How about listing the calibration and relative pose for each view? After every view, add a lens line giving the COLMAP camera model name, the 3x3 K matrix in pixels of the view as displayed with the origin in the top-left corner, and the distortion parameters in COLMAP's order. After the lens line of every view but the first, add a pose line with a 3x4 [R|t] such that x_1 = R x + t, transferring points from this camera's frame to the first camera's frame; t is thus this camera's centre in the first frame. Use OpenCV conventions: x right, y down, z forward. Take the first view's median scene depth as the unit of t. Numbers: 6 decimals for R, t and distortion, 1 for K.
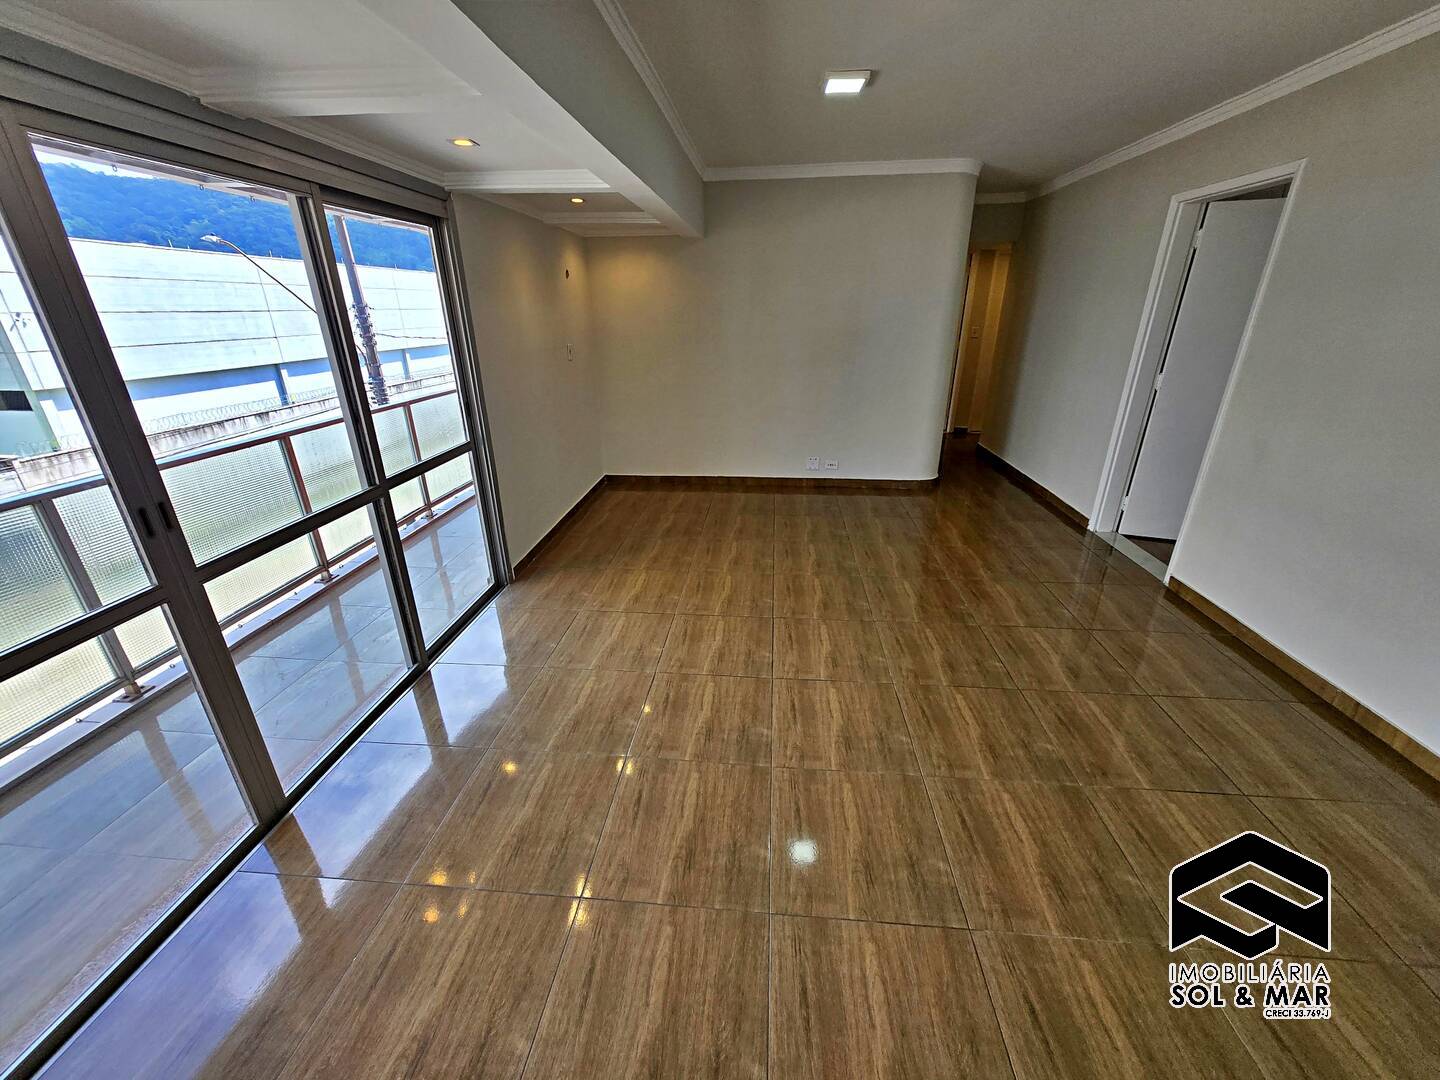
lens RADIAL K [[575.9, 0, 718.7], [0, 575.9, 527.1], [0, 0, 1]] dist [0.002035, -0.000849]
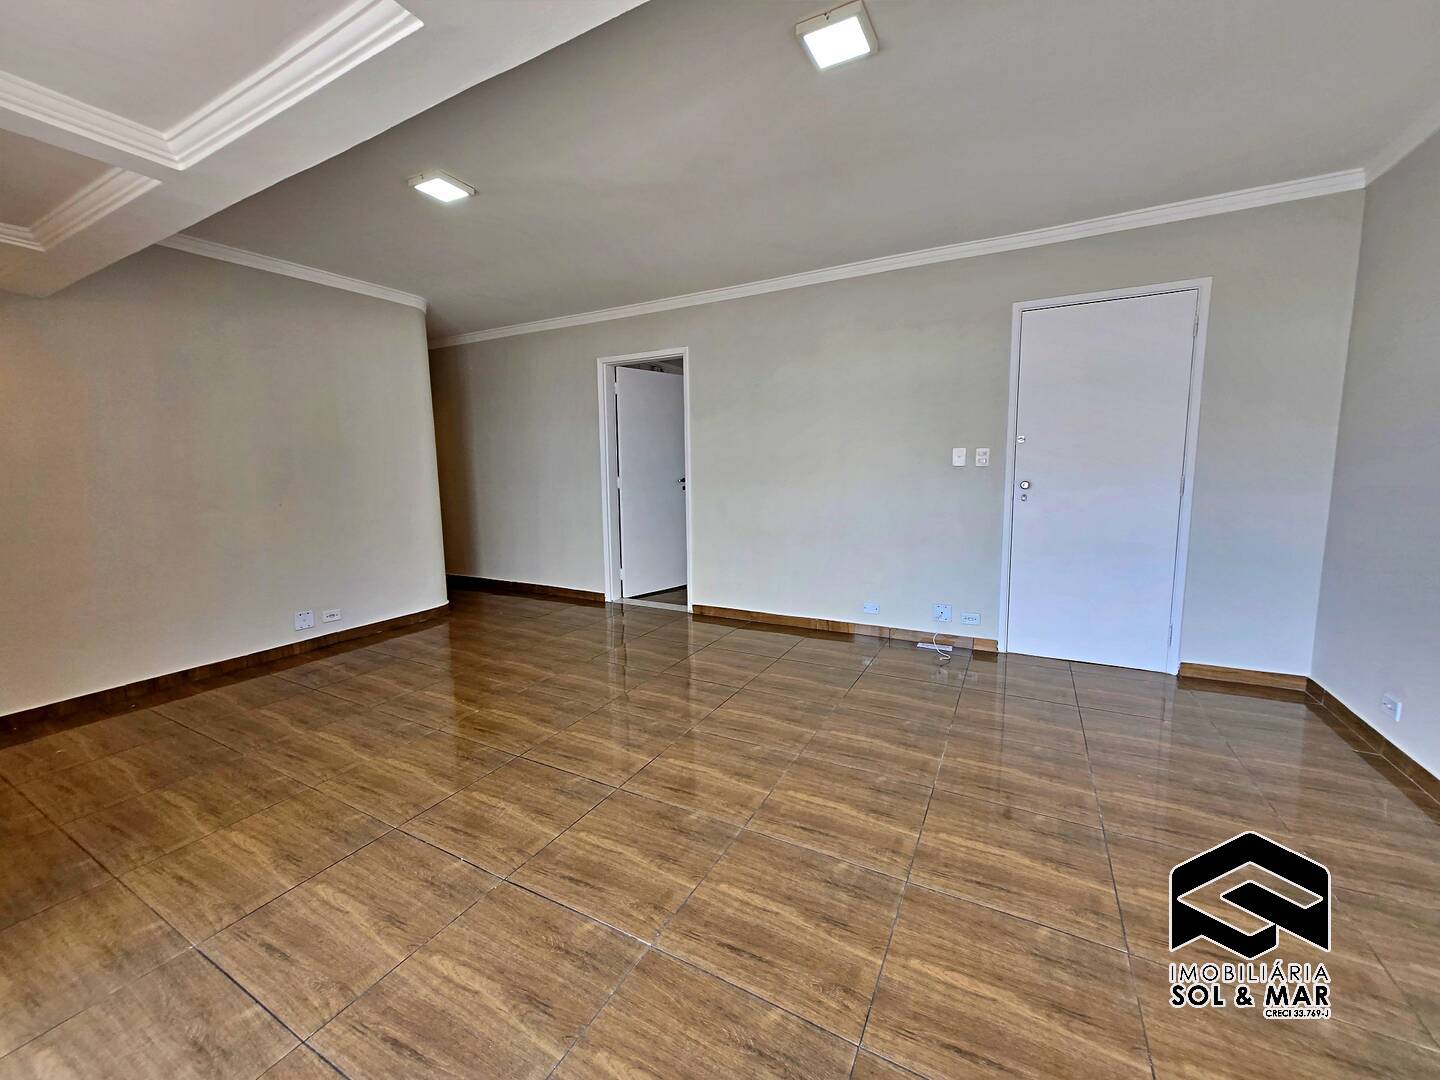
lens RADIAL K [[575.9, 0, 711.0], [0, 575.9, 533.1], [0, 0, 1]] dist [0.002035, -0.000849]
pose [[0.383087, -0.101192, 0.918153, -0.481824], [0.342948, 0.938517, -0.039655, -0.010164], [-0.857689, 0.330070, 0.394237, 0.335447]]
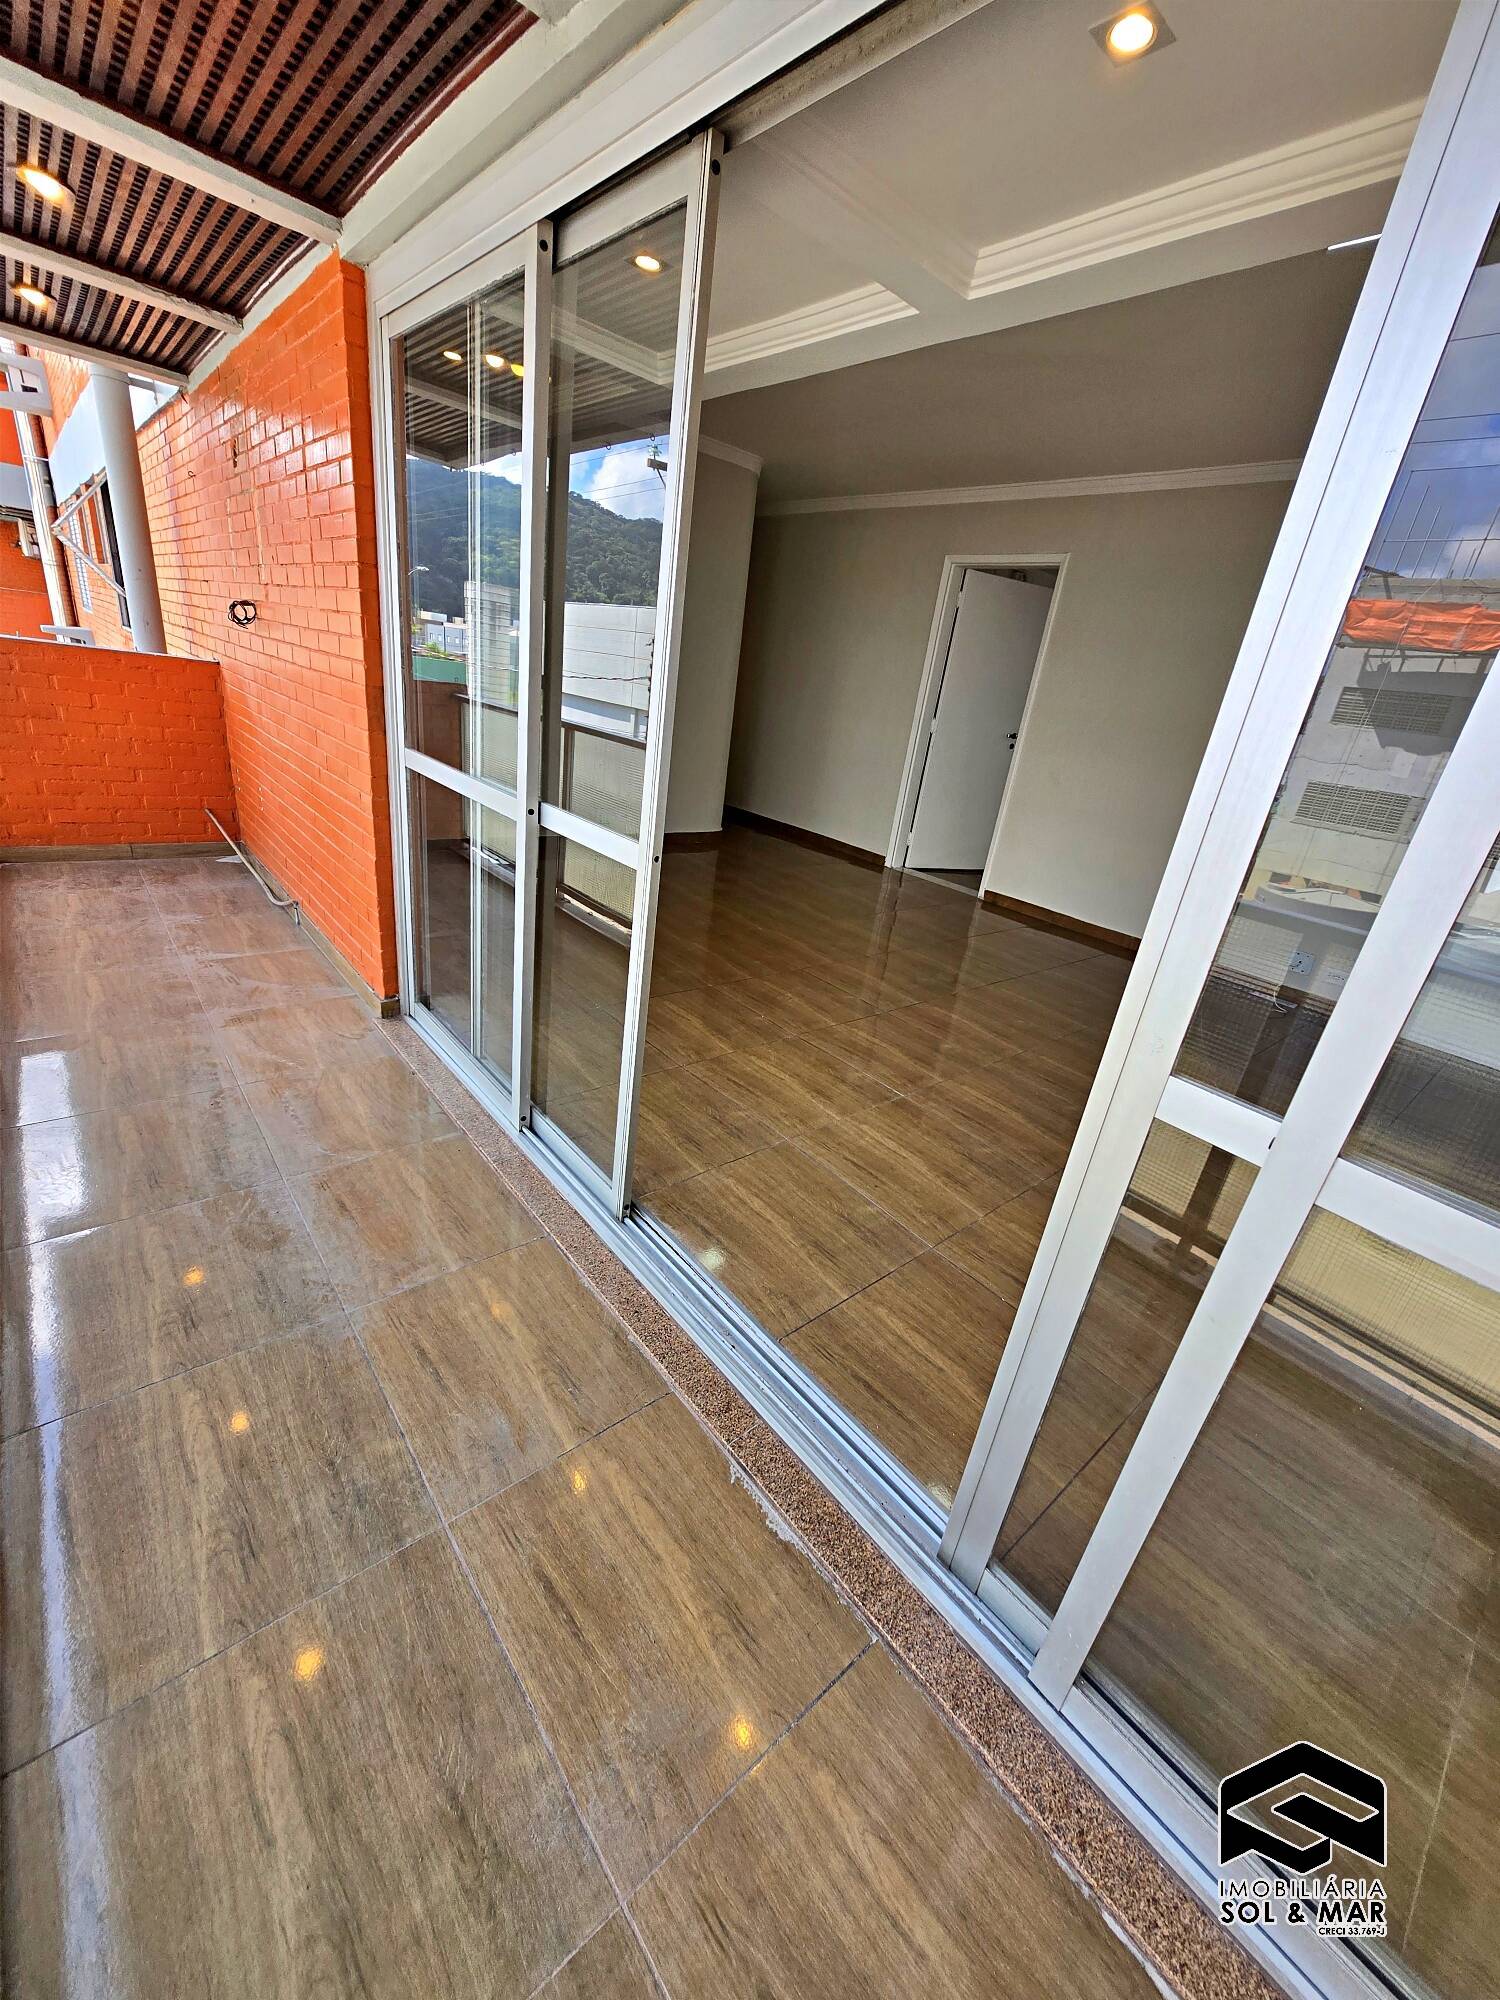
lens RADIAL K [[799.9, 0, 740.0], [0, 799.9, 1015.5], [0, 0, 1]] dist [0.002035, -0.000849]
pose [[0.675109, -0.196274, 0.711129, -0.797143], [0.135604, 0.980549, 0.141900, 0.033706], [-0.725148, 0.000634, 0.688593, 0.214576]]
